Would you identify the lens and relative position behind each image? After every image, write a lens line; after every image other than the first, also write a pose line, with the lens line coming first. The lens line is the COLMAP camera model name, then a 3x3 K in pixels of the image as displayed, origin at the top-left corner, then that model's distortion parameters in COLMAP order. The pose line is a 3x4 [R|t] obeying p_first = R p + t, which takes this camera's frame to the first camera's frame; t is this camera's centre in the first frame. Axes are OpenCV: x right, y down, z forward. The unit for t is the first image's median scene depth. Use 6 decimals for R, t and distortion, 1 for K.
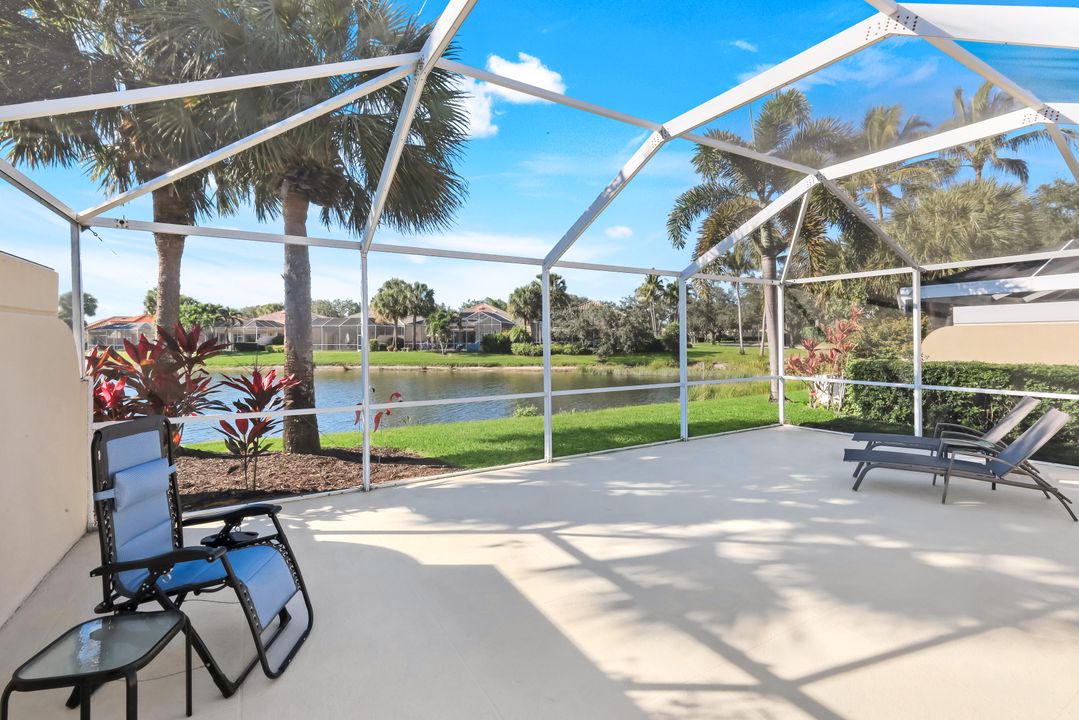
lens RADIAL K [[489.3, 0, 541.5], [0, 489.3, 340.7], [0, 0, 1]] dist [0.000785, 0.000291]
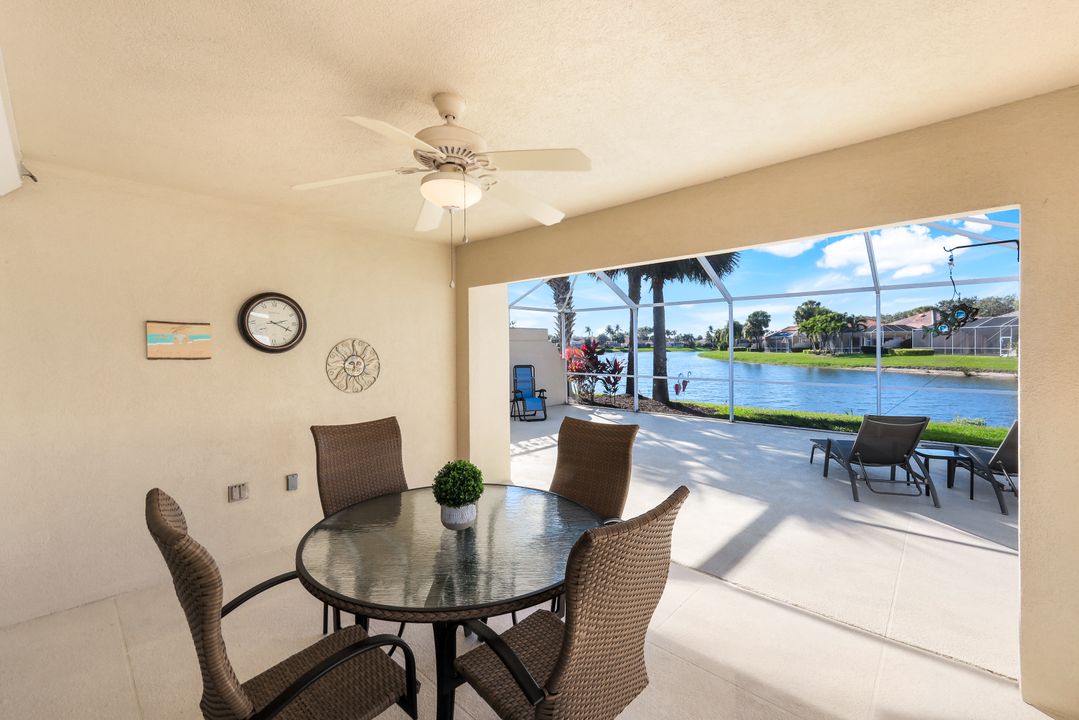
lens RADIAL K [[439.0, 0, 539.5], [0, 439.0, 360.0], [0, 0, 1]] dist [0.002061, 0.000070]
pose [[0.295480, 0.028769, -0.954916, 0.141952], [0.006205, 0.999468, 0.032031, -0.001245], [0.955329, -0.015390, 0.295144, -0.007924]]
